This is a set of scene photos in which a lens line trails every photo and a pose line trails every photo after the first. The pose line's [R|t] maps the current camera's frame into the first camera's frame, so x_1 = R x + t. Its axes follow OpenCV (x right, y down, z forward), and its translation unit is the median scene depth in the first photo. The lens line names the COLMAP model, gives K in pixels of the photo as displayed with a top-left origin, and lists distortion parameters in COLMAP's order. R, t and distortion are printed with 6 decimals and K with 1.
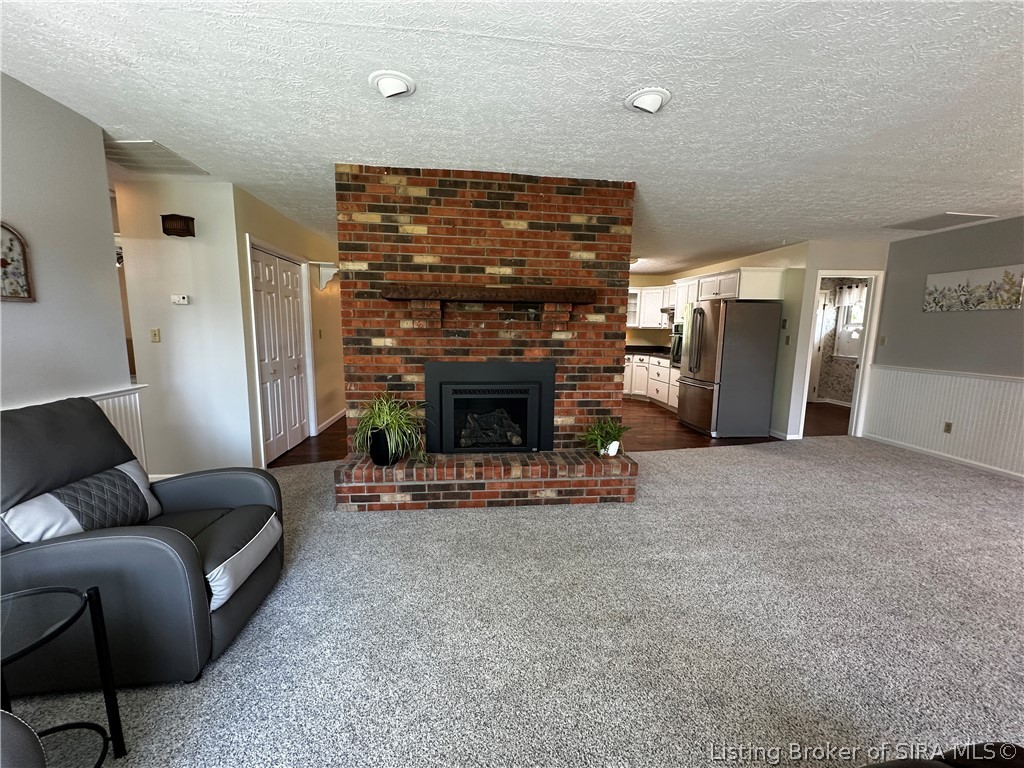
lens RADIAL K [[406.2, 0, 512.0], [0, 406.2, 384.0], [0, 0, 1]] dist [-0.000545, 0.000066]
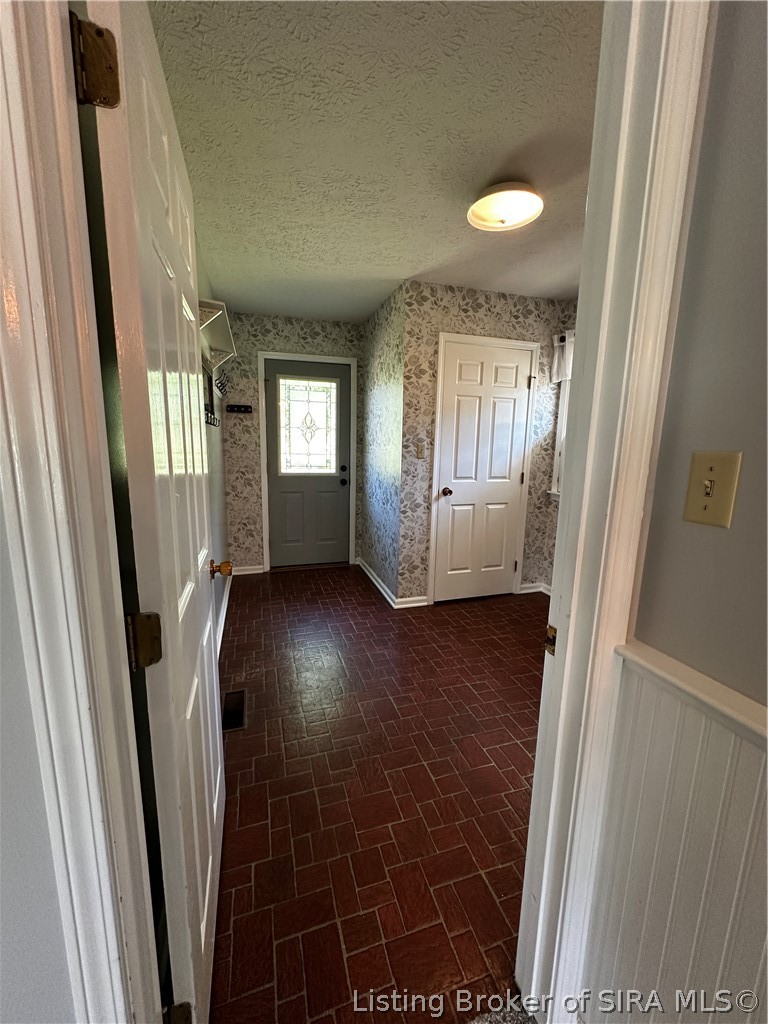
lens RADIAL K [[406.2, 0, 384.0], [0, 406.2, 512.0], [0, 0, 1]] dist [-0.000545, 0.000066]
pose [[0.981186, -0.029057, 0.190866, 0.523526], [0.022519, 0.999086, 0.036335, -0.069214], [-0.191747, -0.031353, 0.980943, 0.591815]]
